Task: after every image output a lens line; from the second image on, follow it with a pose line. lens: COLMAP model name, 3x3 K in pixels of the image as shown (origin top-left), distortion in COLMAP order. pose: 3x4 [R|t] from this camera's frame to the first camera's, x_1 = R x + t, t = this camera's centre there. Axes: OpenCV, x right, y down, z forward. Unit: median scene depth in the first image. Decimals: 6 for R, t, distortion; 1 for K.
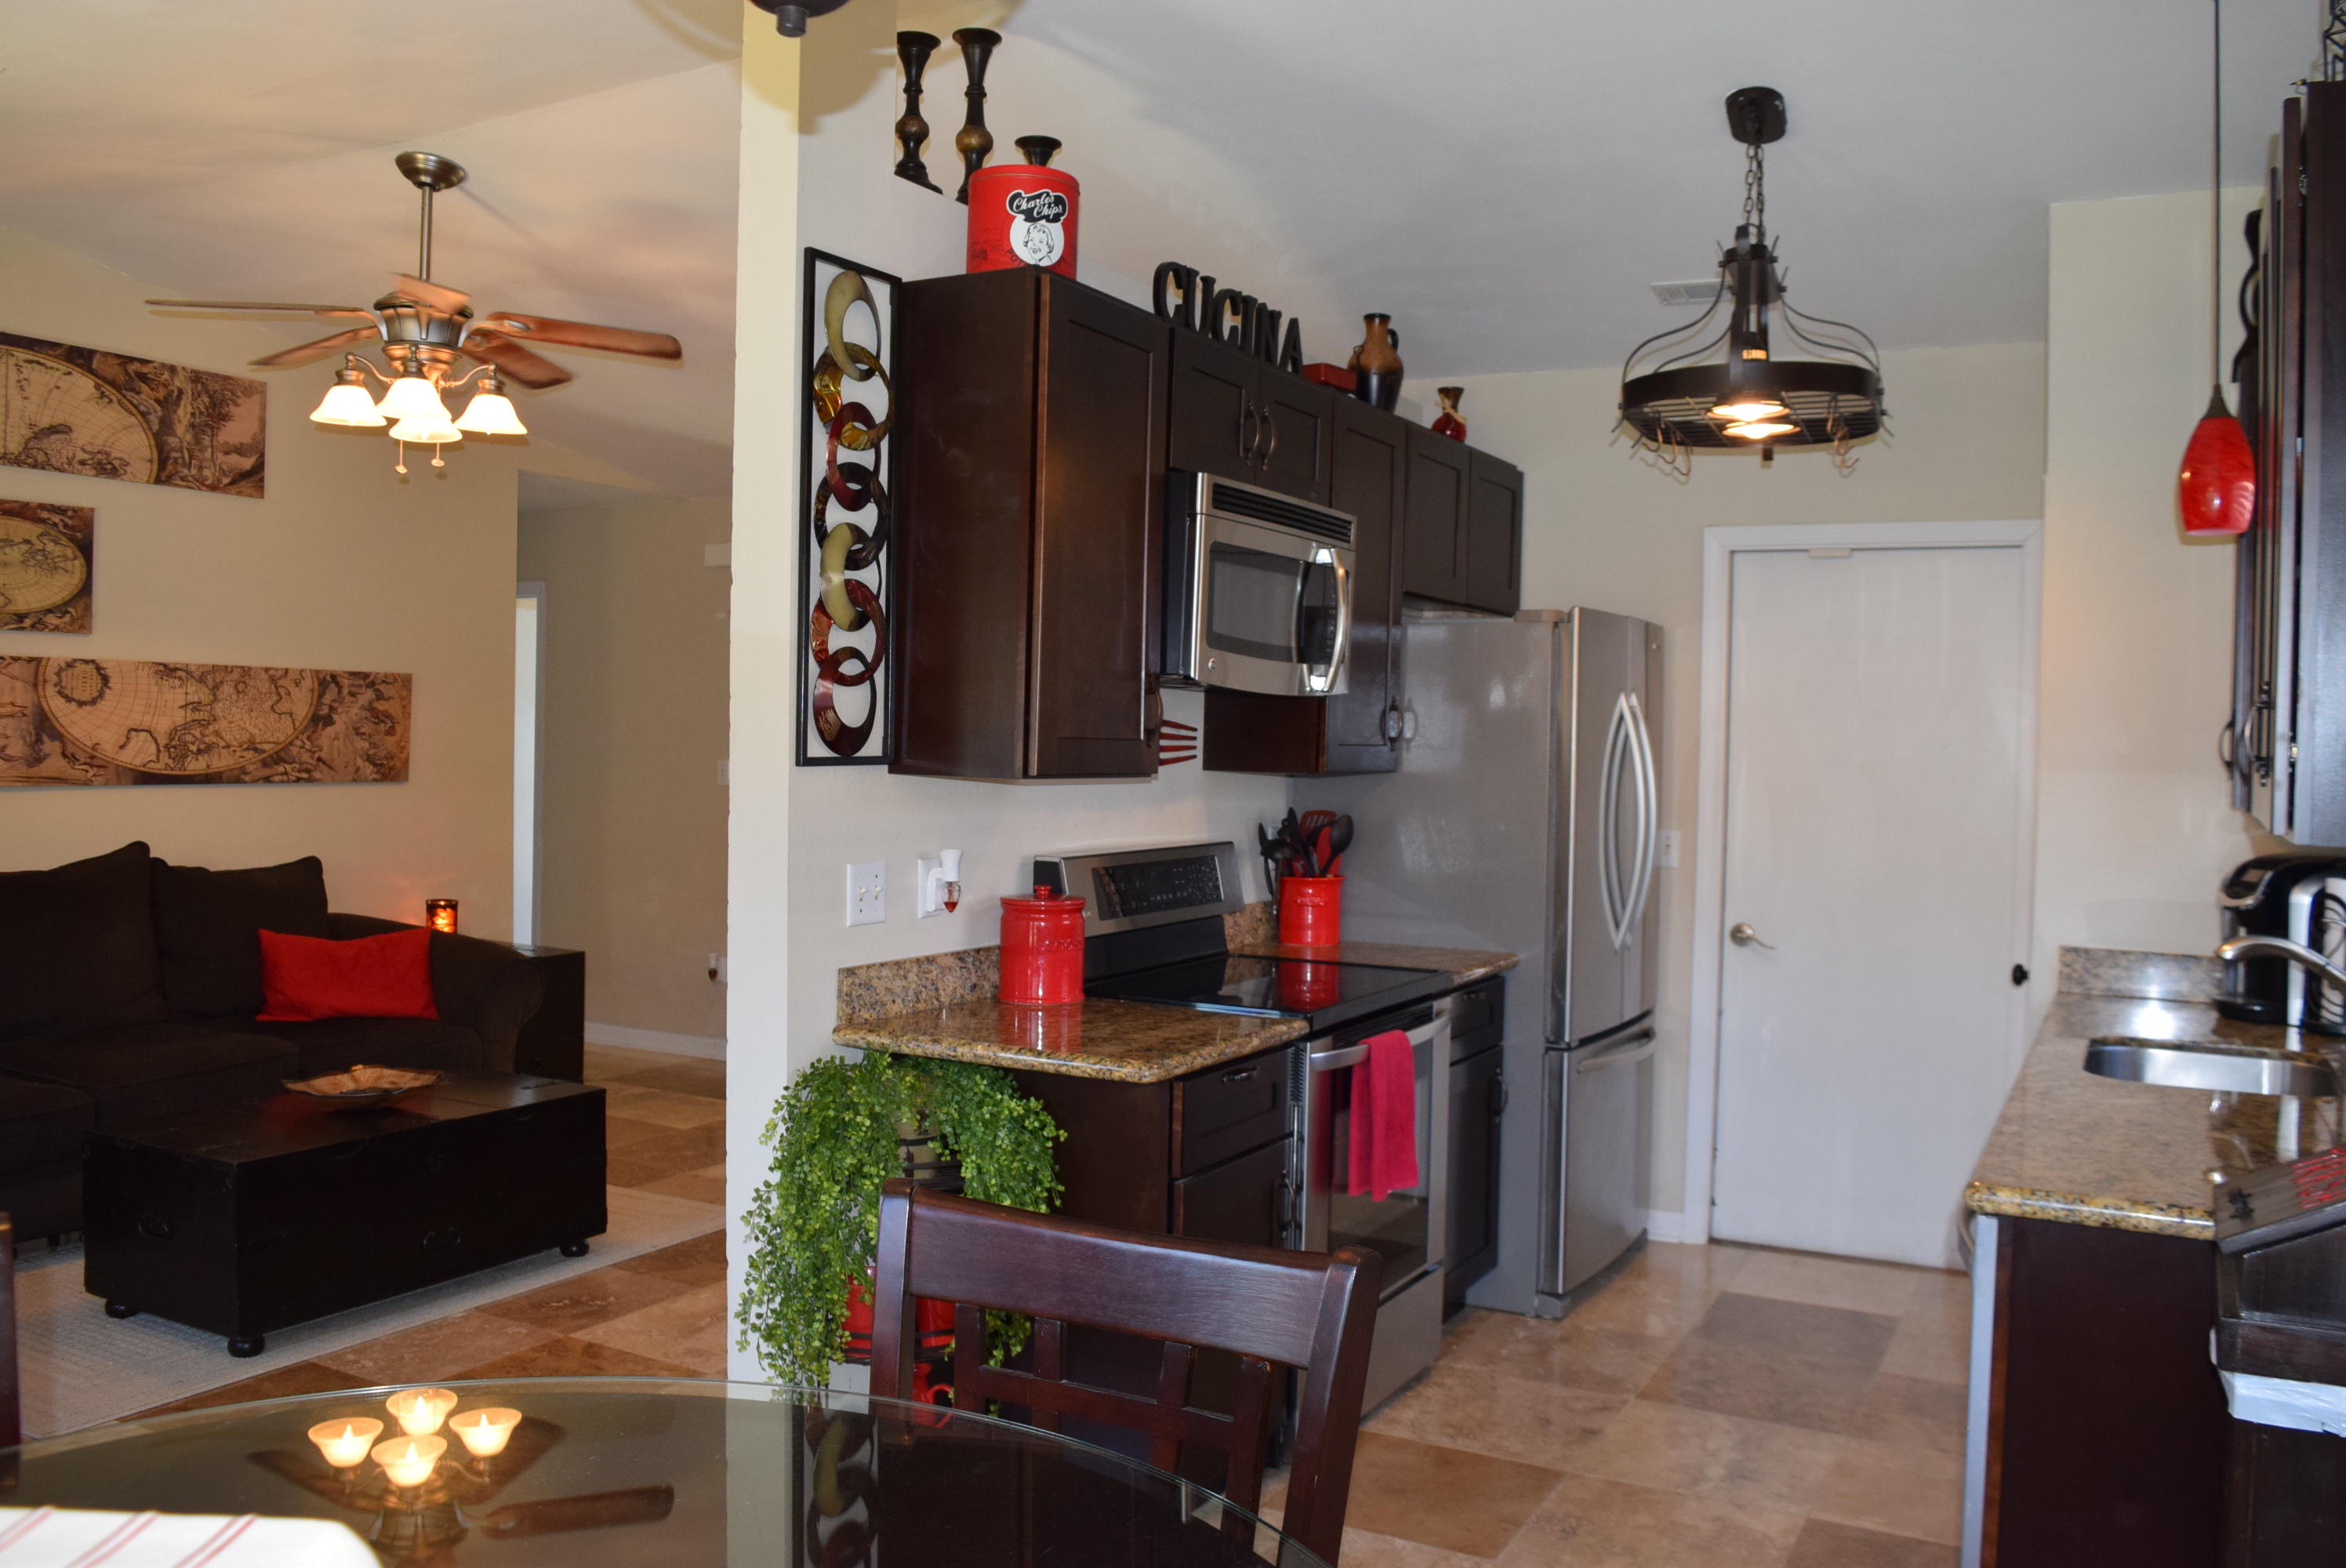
lens RADIAL K [[1848.8, 0, 1180.3], [0, 1848.8, 780.4], [0, 0, 1]] dist [-0.095550, 0.021962]
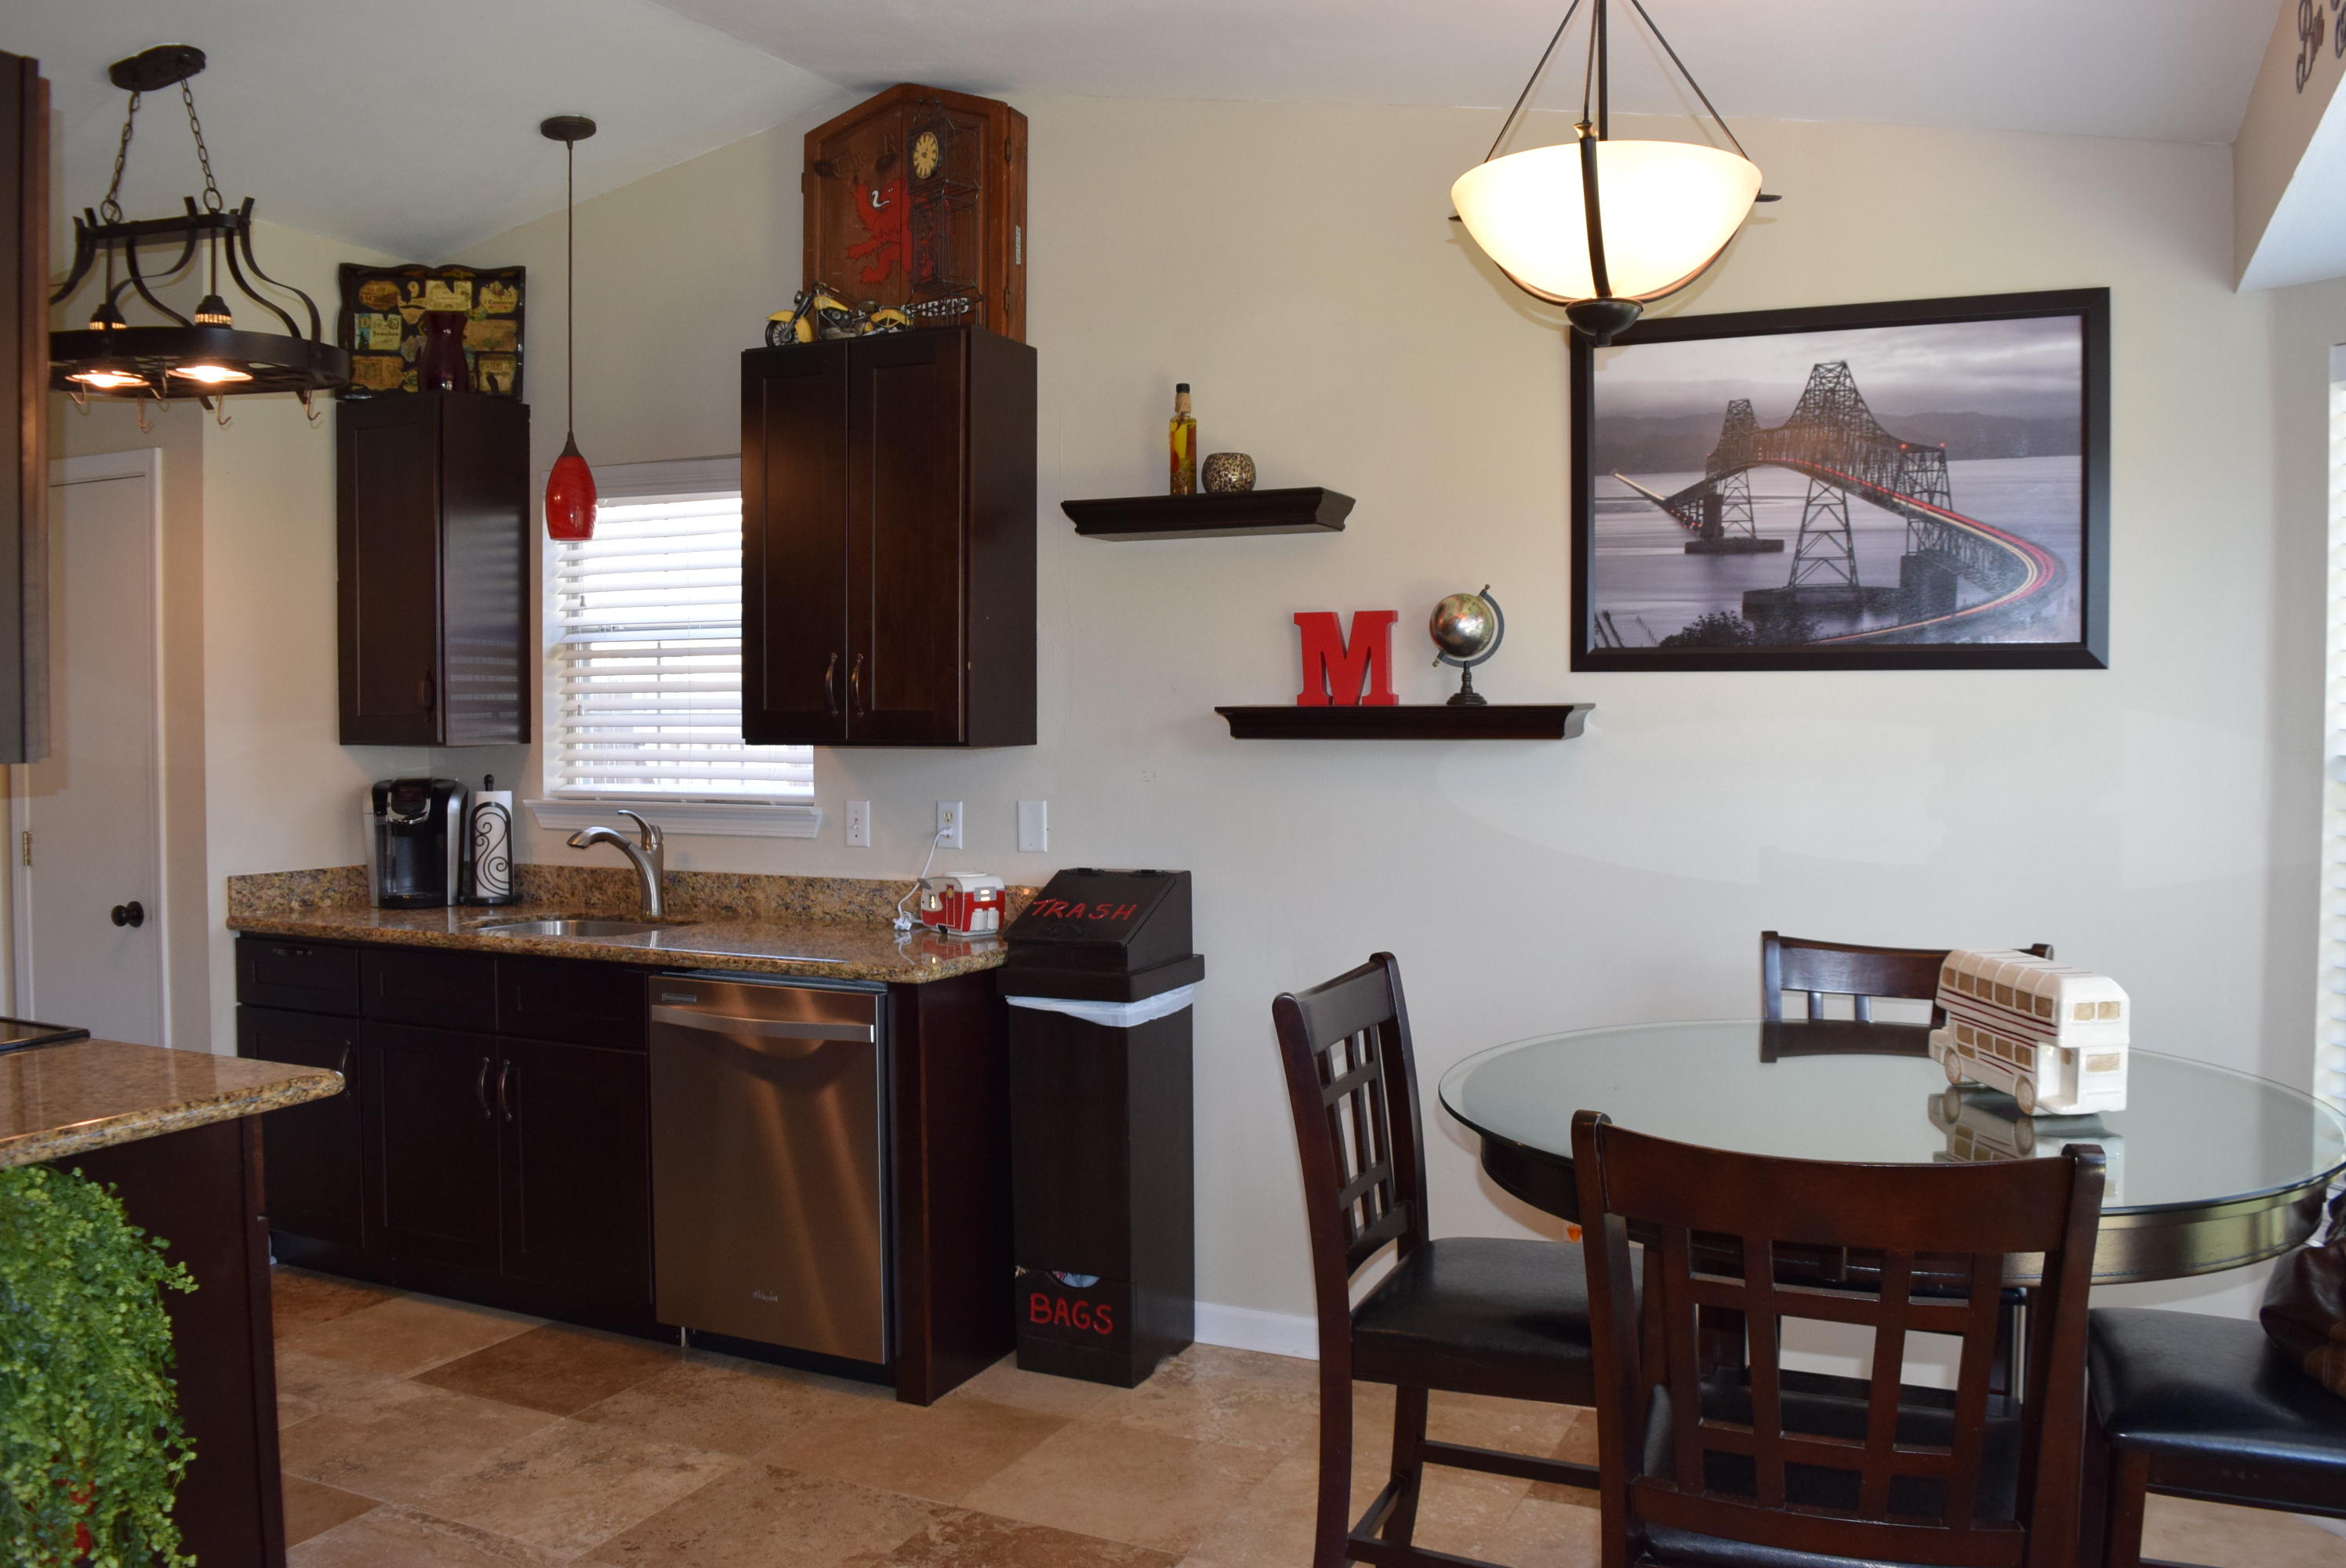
lens RADIAL K [[1848.8, 0, 1179.3], [0, 1848.8, 790.7], [0, 0, 1]] dist [-0.095550, 0.021962]
pose [[-0.064650, -0.063515, 0.995885, -0.750207], [0.025645, 0.997537, 0.065285, -0.021995], [-0.997578, 0.029760, -0.062862, 0.543325]]
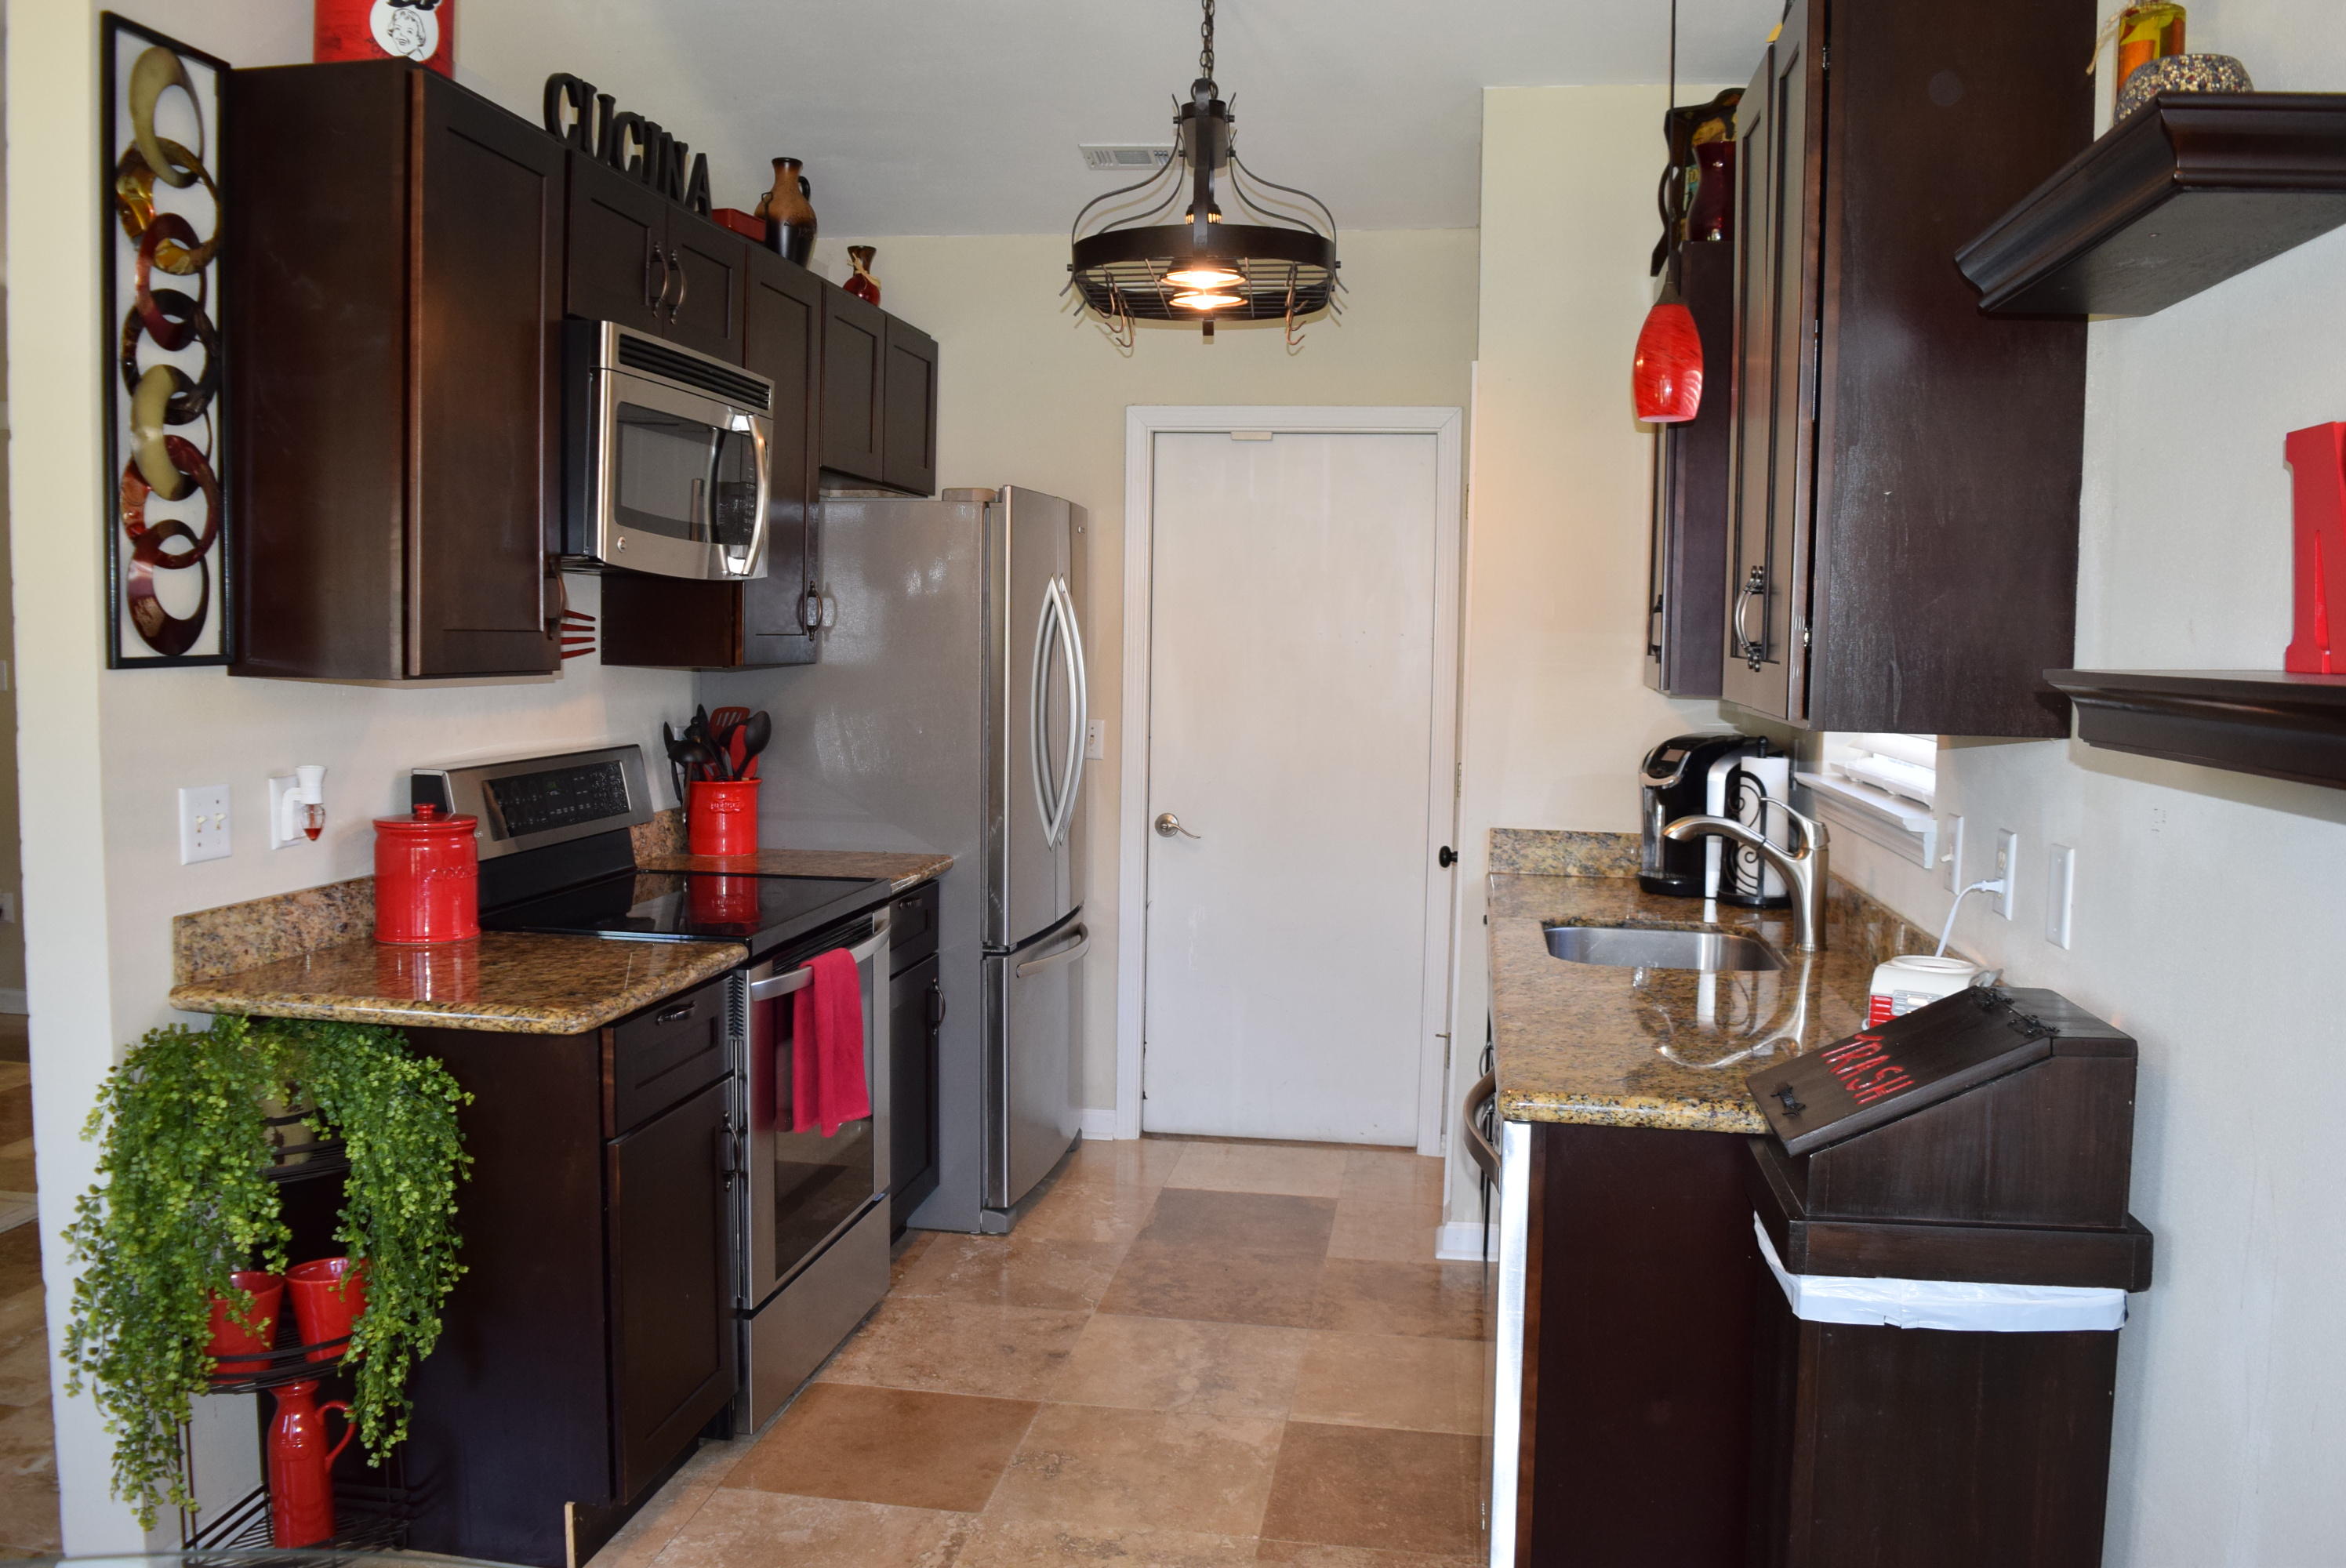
lens RADIAL K [[1848.8, 0, 1178.5], [0, 1848.8, 777.2], [0, 0, 1]] dist [-0.095550, 0.021962]
pose [[0.940984, -0.031457, 0.336985, -0.030424], [0.011378, 0.998049, 0.061394, -0.003055], [-0.338259, -0.053937, 0.939506, 0.096928]]
